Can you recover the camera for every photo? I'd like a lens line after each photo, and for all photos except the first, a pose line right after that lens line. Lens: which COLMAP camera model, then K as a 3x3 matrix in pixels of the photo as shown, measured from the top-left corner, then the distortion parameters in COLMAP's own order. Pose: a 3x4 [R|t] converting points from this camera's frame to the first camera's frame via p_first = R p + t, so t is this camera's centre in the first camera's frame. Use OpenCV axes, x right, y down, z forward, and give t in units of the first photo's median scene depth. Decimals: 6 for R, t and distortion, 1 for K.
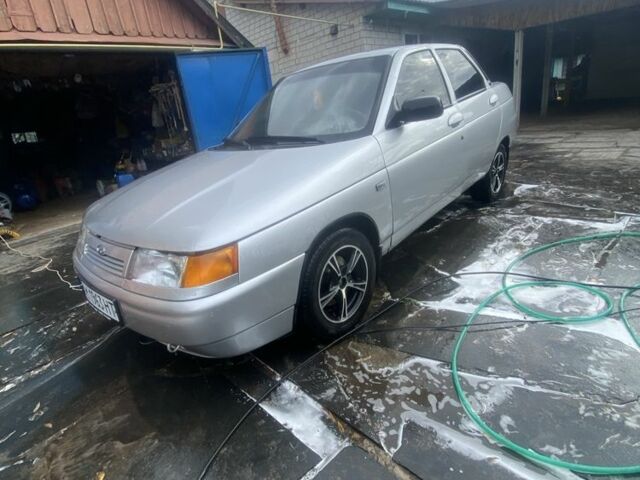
lens RADIAL K [[334.0, 0, 320.0], [0, 334.0, 240.0], [0, 0, 1]] dist [0.014355, -0.000154]
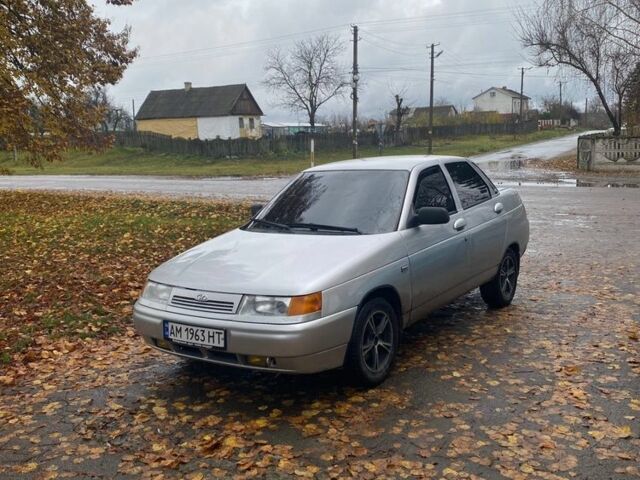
lens RADIAL K [[592.4, 0, 320.0], [0, 592.4, 240.0], [0, 0, 1]] dist [0.052895, -0.002016]
pose [[0.991270, 0.077097, 0.106958, -0.417539], [-0.045634, 0.961698, -0.270285, 0.385297], [-0.123699, 0.263044, 0.956821, -1.254177]]
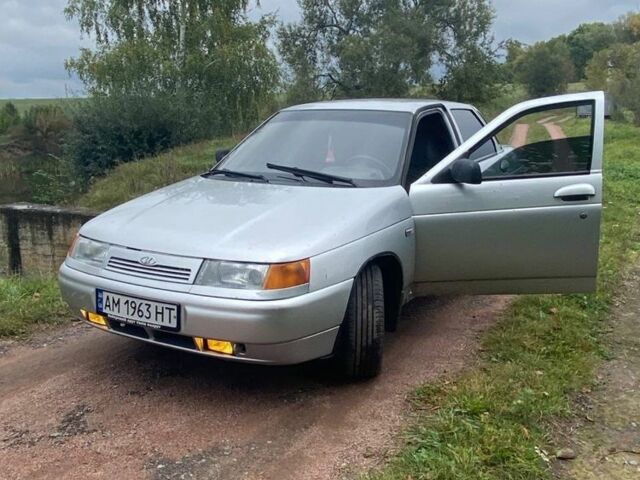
lens RADIAL K [[592.4, 0, 320.0], [0, 592.4, 240.0], [0, 0, 1]] dist [0.052895, -0.002016]
pose [[0.979064, 0.104361, 0.174765, -0.426785], [-0.065917, 0.974857, -0.212856, 0.283882], [-0.192585, 0.196880, 0.961327, -0.751393]]
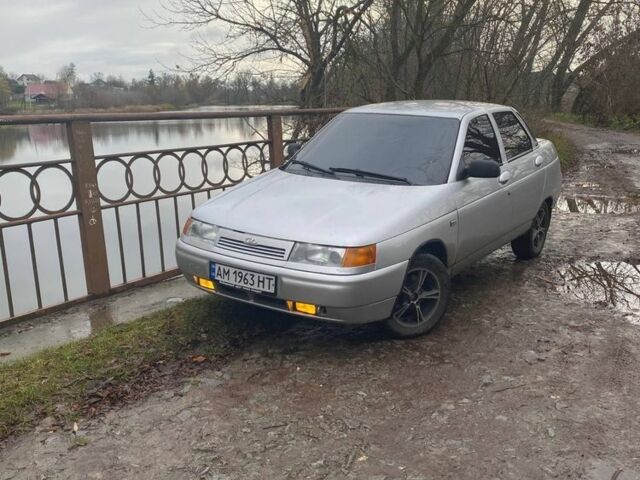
lens RADIAL K [[592.4, 0, 320.0], [0, 592.4, 240.0], [0, 0, 1]] dist [0.052895, -0.002016]
pose [[0.984050, 0.125482, 0.126098, -0.621226], [-0.104939, 0.981830, -0.158106, 0.328594], [-0.143646, 0.142352, 0.979337, -1.197656]]
